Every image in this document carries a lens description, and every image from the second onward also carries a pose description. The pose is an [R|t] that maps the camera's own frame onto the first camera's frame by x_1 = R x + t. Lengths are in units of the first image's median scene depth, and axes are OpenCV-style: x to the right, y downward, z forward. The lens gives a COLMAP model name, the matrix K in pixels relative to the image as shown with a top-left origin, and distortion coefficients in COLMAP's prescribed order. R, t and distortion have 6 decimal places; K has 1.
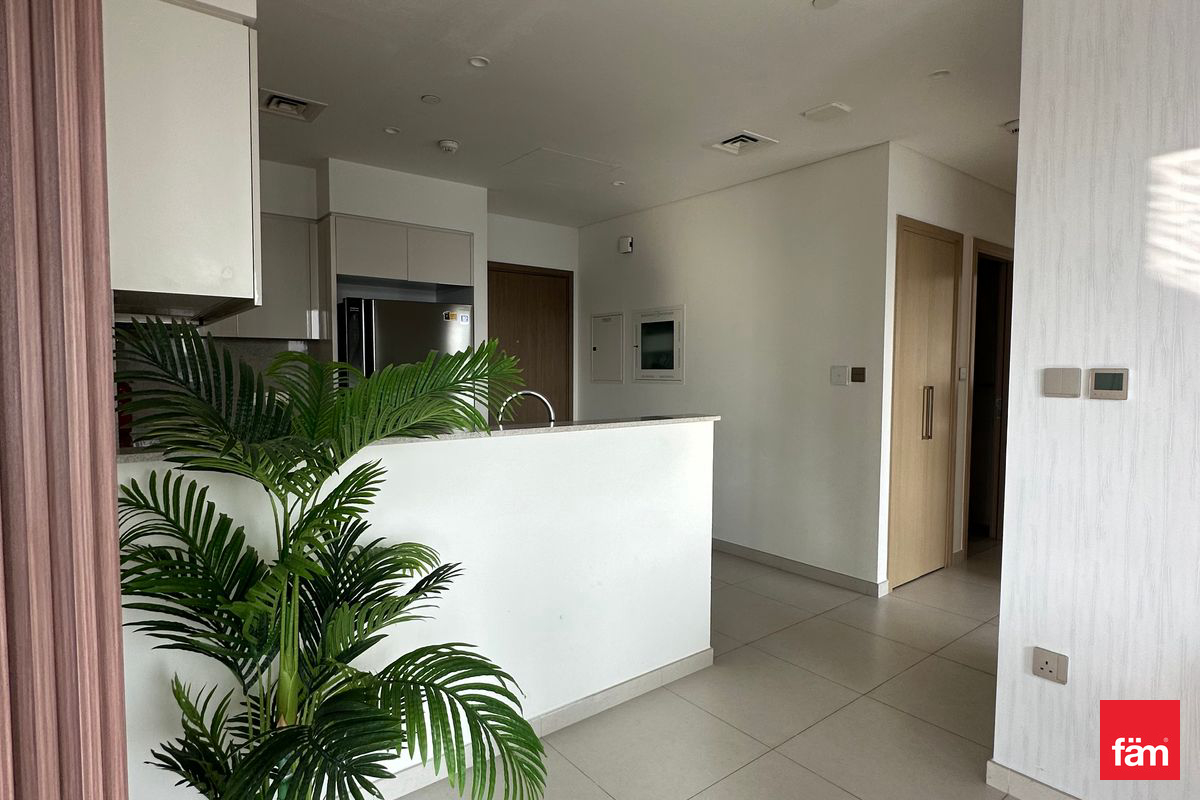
lens RADIAL K [[638.8, 0, 600.0], [0, 638.8, 400.0], [0, 0, 1]] dist [-0.003954, 0.000180]
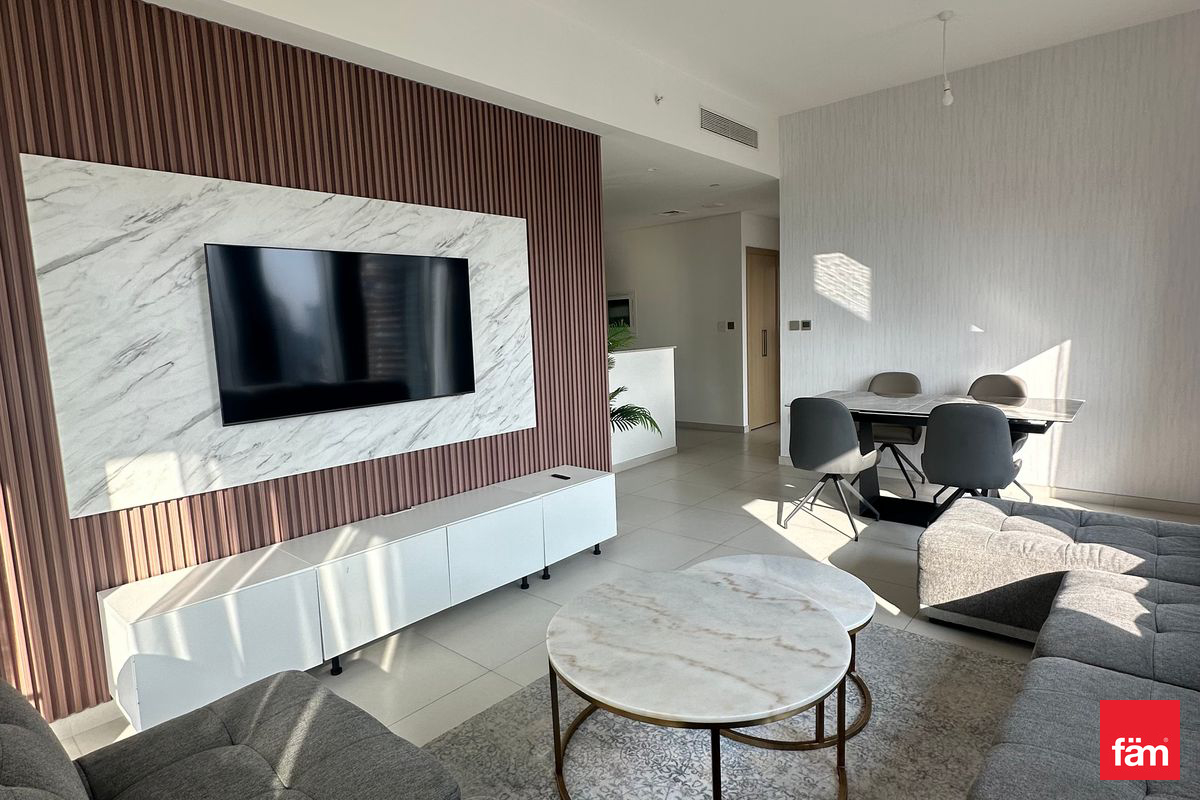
lens RADIAL K [[638.8, 0, 600.0], [0, 638.8, 400.0], [0, 0, 1]] dist [-0.003954, 0.000180]
pose [[0.981599, -0.063802, 0.179981, -0.509493], [0.052138, 0.996266, 0.068816, 0.046114], [-0.183700, -0.058166, 0.981260, -1.232107]]
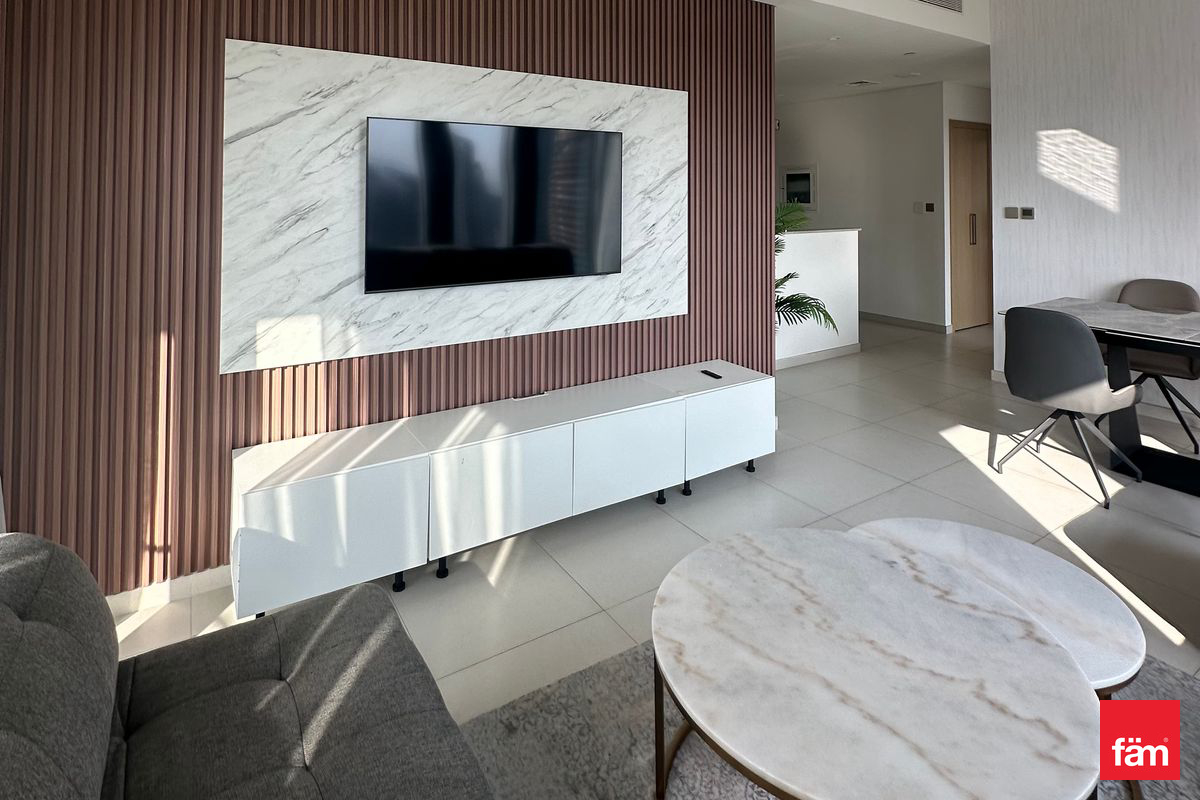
lens RADIAL K [[638.4, 0, 600.7], [0, 638.4, 178.1], [0, 0, 1]] dist [-0.002756, 0.000346]
pose [[0.995500, -0.004469, -0.094660, -0.451476], [-0.002751, 0.997103, -0.076008, 0.021701], [0.094726, 0.075927, 0.992604, -1.138655]]
